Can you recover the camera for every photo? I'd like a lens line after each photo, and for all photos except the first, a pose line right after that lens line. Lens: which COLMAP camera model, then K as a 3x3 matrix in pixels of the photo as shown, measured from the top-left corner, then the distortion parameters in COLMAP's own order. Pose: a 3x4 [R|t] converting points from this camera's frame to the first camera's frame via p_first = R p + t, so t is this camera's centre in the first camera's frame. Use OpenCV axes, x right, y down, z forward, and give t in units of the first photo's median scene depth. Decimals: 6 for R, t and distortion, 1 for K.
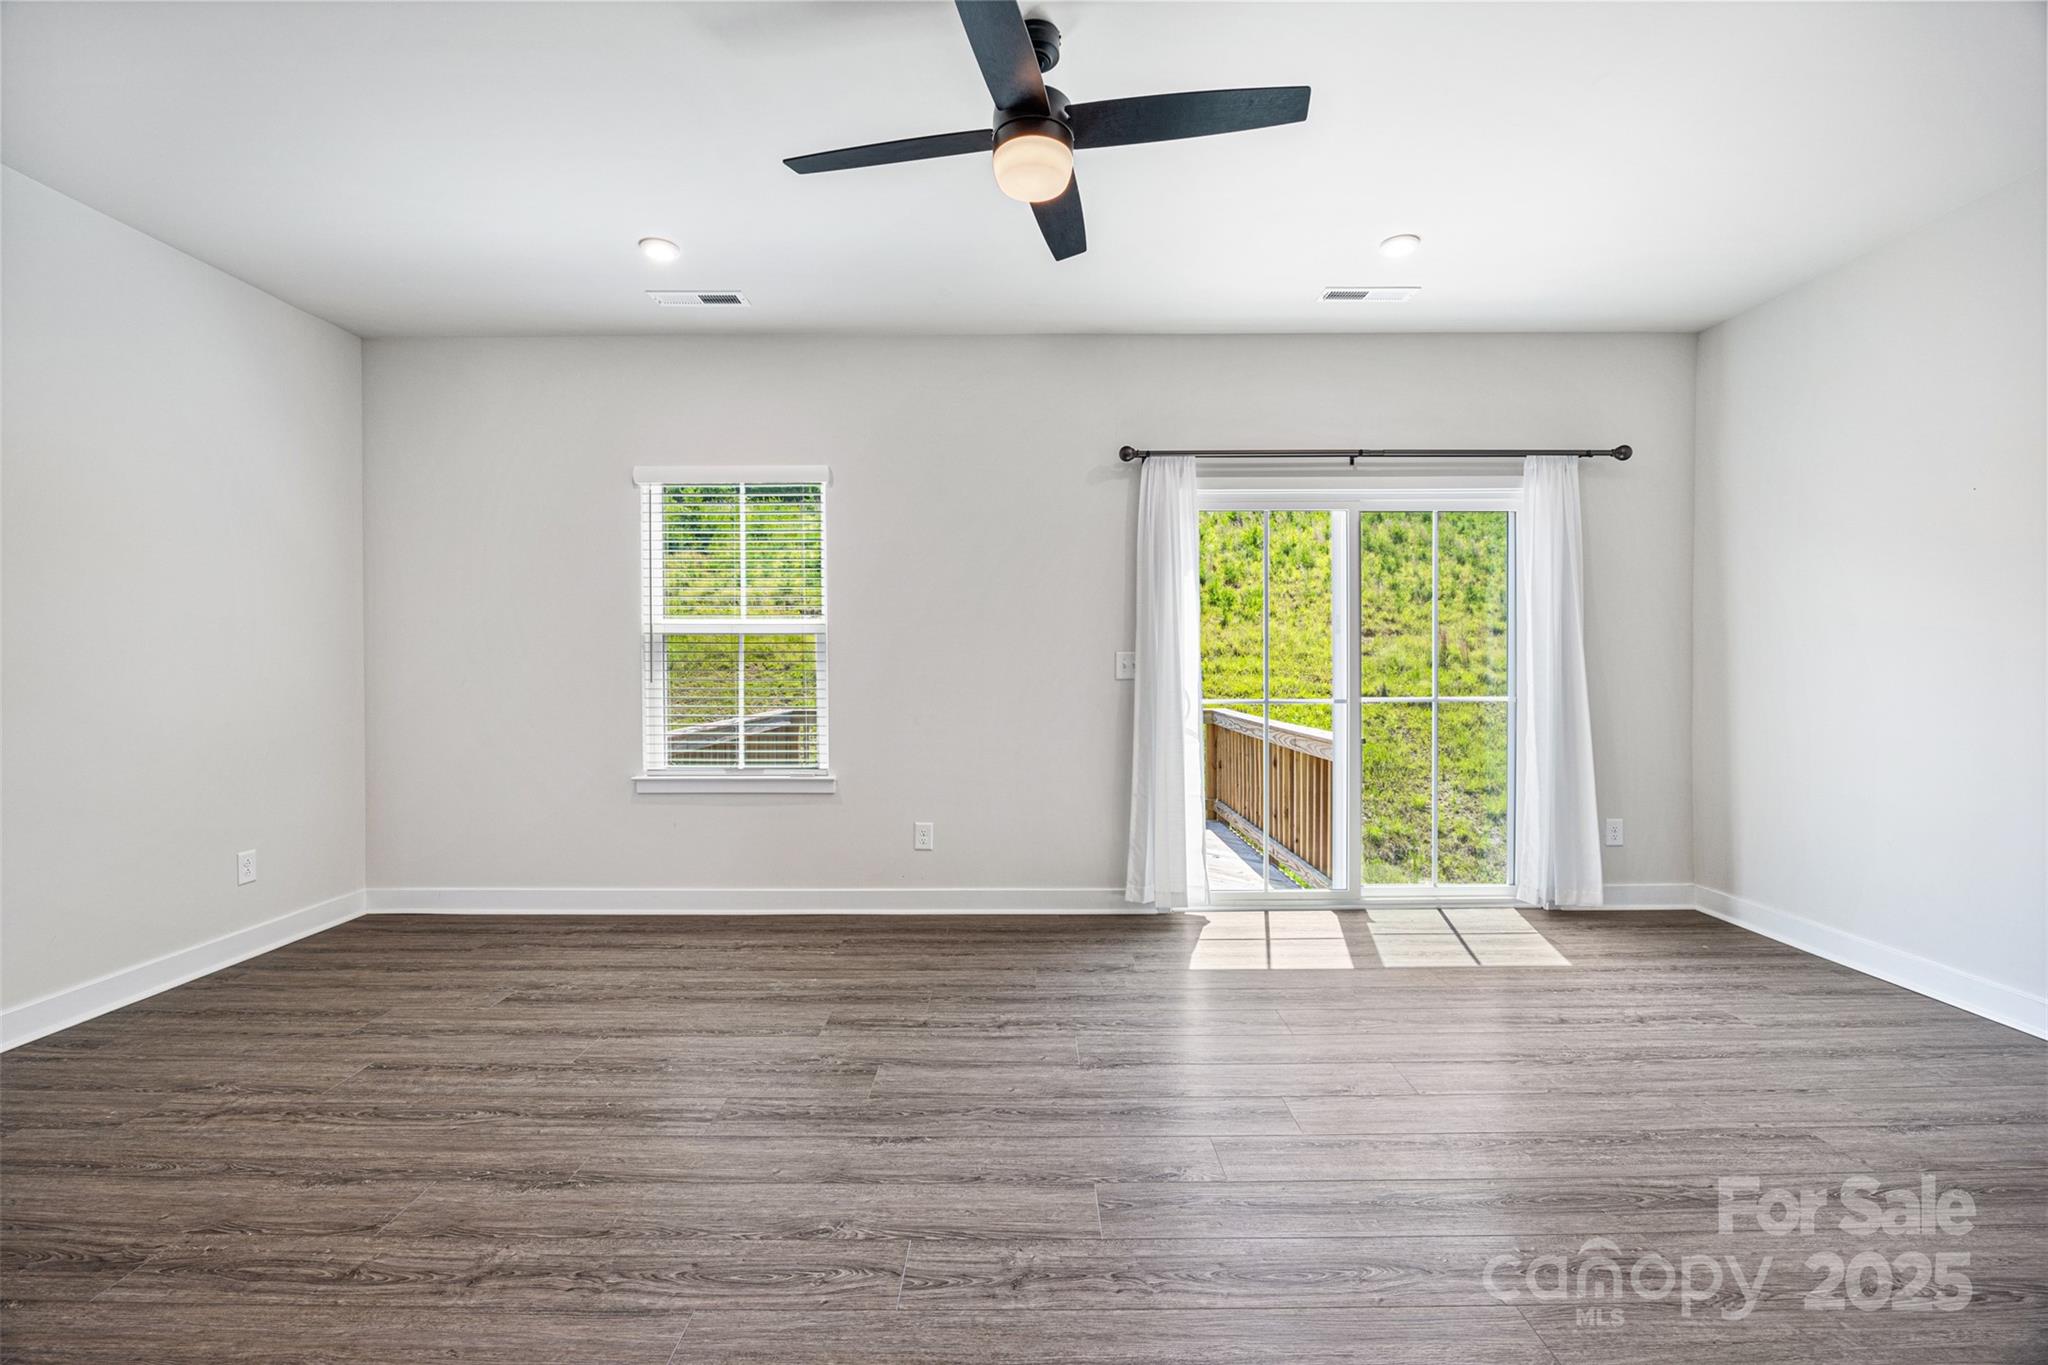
lens RADIAL K [[887.8, 0, 1021.7], [0, 887.8, 670.0], [0, 0, 1]] dist [-0.018244, 0.000339]
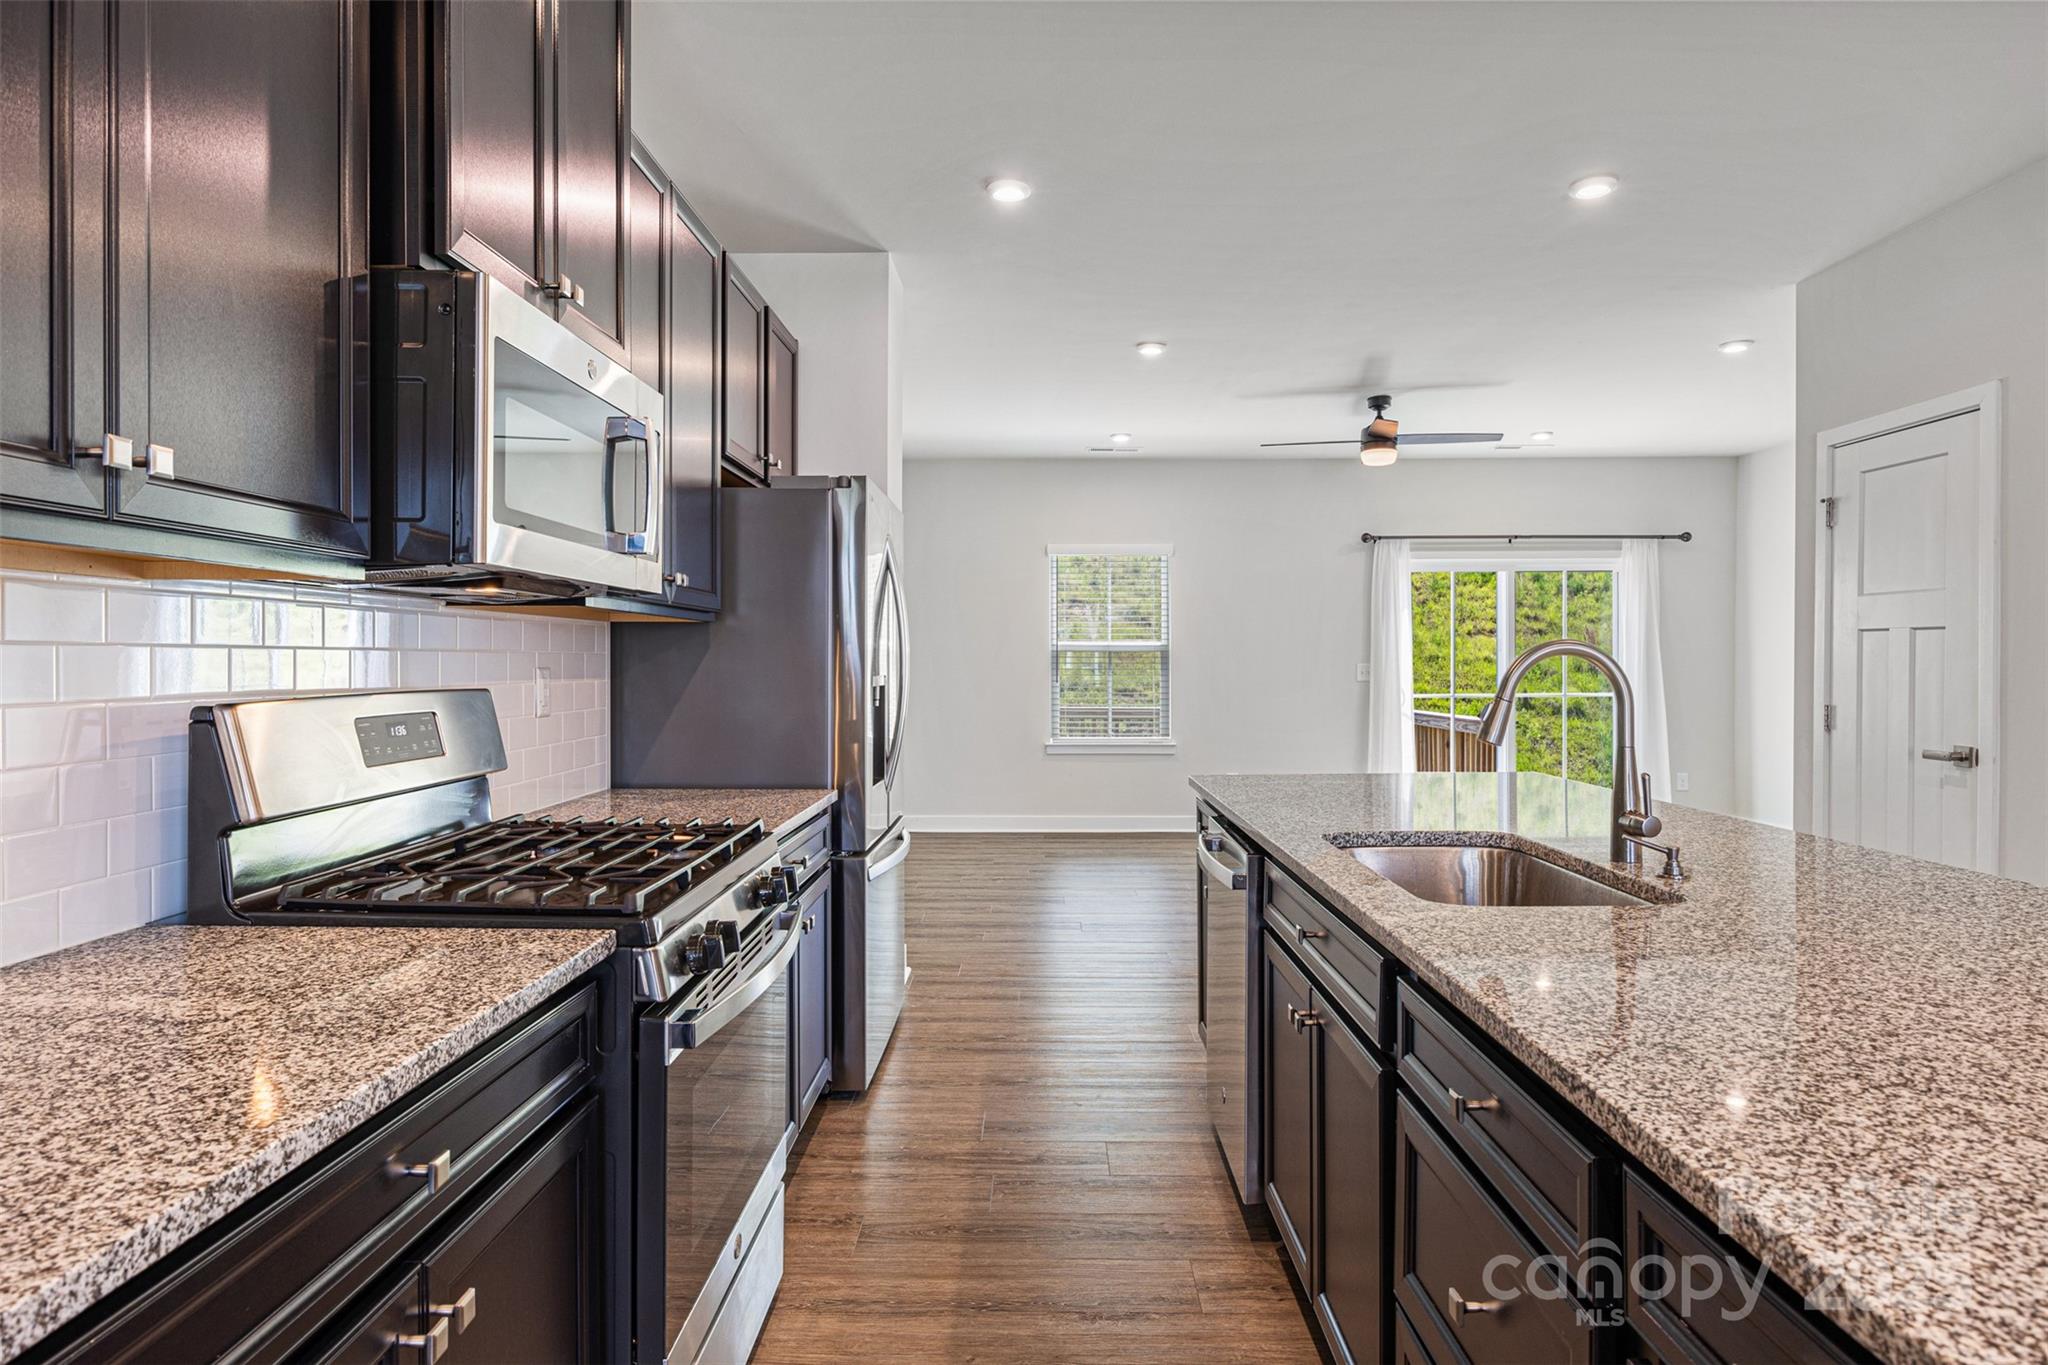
lens RADIAL K [[1171.8, 0, 1024.7], [0, 1171.8, 657.6], [0, 0, 1]] dist [-0.002214, -0.000485]
pose [[0.999899, 0.003087, -0.013849, -0.461637], [-0.003264, 0.999913, -0.012782, -0.002455], [0.013808, 0.012826, 0.999822, -1.094203]]
